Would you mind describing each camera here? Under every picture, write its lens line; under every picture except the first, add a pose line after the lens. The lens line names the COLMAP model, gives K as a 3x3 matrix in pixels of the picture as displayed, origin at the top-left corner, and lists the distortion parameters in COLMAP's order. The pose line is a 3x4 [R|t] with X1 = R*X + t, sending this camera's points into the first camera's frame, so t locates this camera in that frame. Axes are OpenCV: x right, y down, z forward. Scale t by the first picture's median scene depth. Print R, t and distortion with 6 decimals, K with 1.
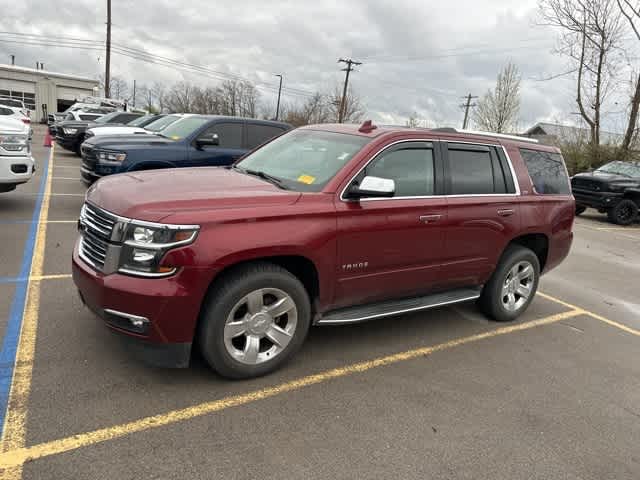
lens RADIAL K [[448.6, 0, 317.9], [0, 448.6, 238.3], [0, 0, 1]] dist [0.034556, -0.034844]
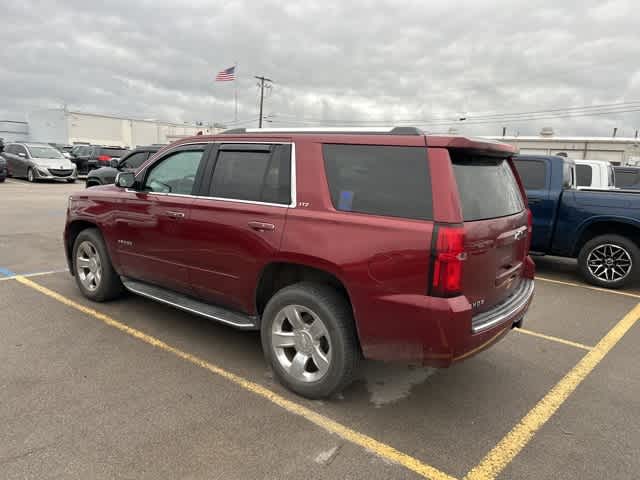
lens RADIAL K [[448.6, 0, 317.1], [0, 448.6, 240.3], [0, 0, 1]] dist [0.034556, -0.034844]
pose [[0.340405, 0.084204, -0.936501, 1.180356], [-0.224707, 0.974408, 0.005934, -0.060296], [0.913034, 0.208419, 0.350614, 0.834758]]
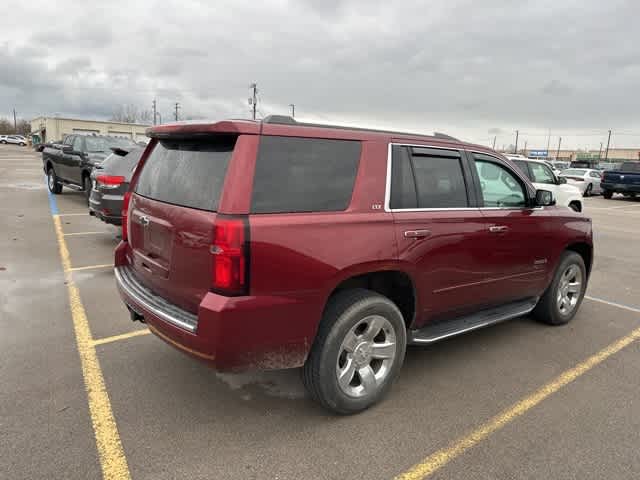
lens RADIAL K [[448.9, 0, 322.0], [0, 448.9, 238.7], [0, 0, 1]] dist [0.020342, -0.019649]
pose [[-0.985128, -0.126239, -0.116560, 0.411683], [-0.161203, 0.913835, 0.372719, -0.410251], [0.059465, 0.385966, -0.920594, 2.046741]]
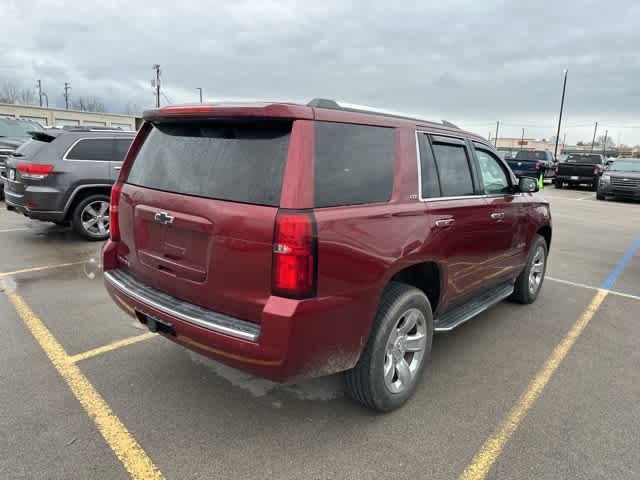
lens RADIAL K [[448.9, 0, 320.0], [0, 448.9, 240.6], [0, 0, 1]] dist [0.020342, -0.019649]
pose [[-0.946420, -0.087374, -0.310893, 0.586876], [-0.203897, 0.908222, 0.365456, -0.368818], [0.250429, 0.409266, -0.877375, 1.977200]]
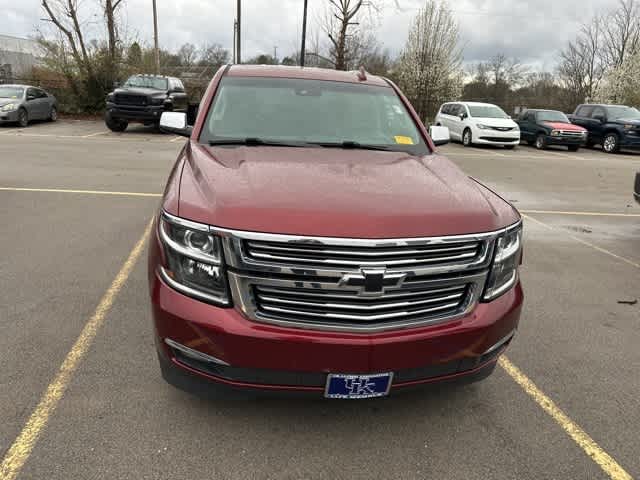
lens RADIAL K [[448.6, 0, 317.1], [0, 448.6, 242.0], [0, 0, 1]] dist [0.034556, -0.034844]
pose [[0.403296, -0.365723, 0.838808, -0.780555], [0.190611, 0.930128, 0.313894, -0.212808], [-0.894997, 0.033294, 0.444828, 0.602283]]
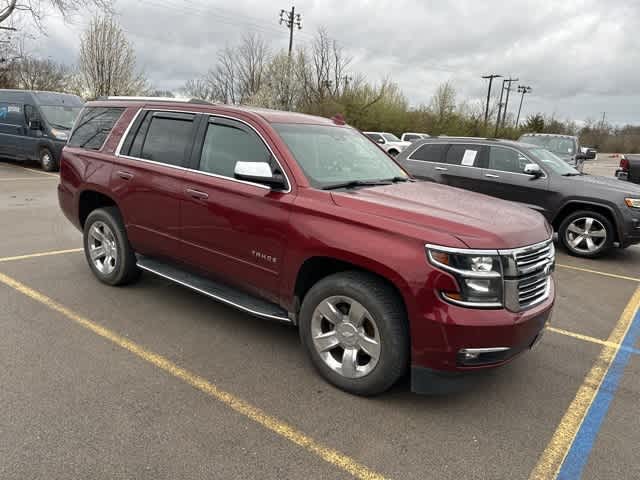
lens RADIAL K [[448.6, 0, 324.0], [0, 448.6, 235.8], [0, 0, 1]] dist [0.034556, -0.034844]
pose [[-0.345270, -0.334743, 0.876776, -0.889547], [0.107272, 0.914029, 0.391209, -0.389888], [-0.932353, 0.229126, -0.279678, 1.283248]]
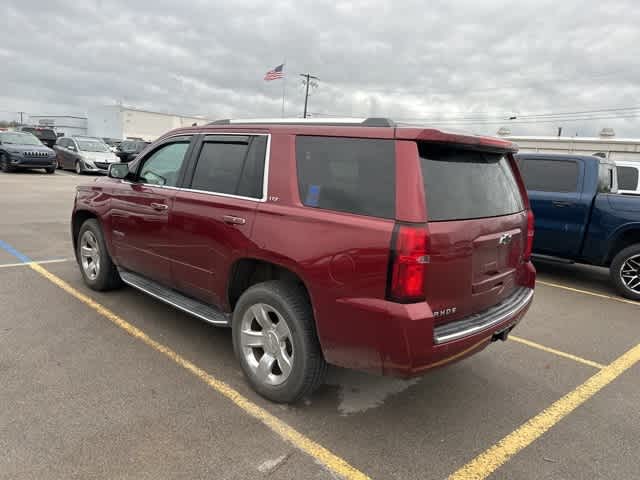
lens RADIAL K [[448.6, 0, 317.9], [0, 448.6, 241.2], [0, 0, 1]] dist [0.034556, -0.034844]
pose [[0.244914, 0.099576, -0.964418, 1.180263], [-0.257130, 0.965764, 0.034417, -0.086051], [0.934827, 0.239552, 0.262133, 0.956668]]
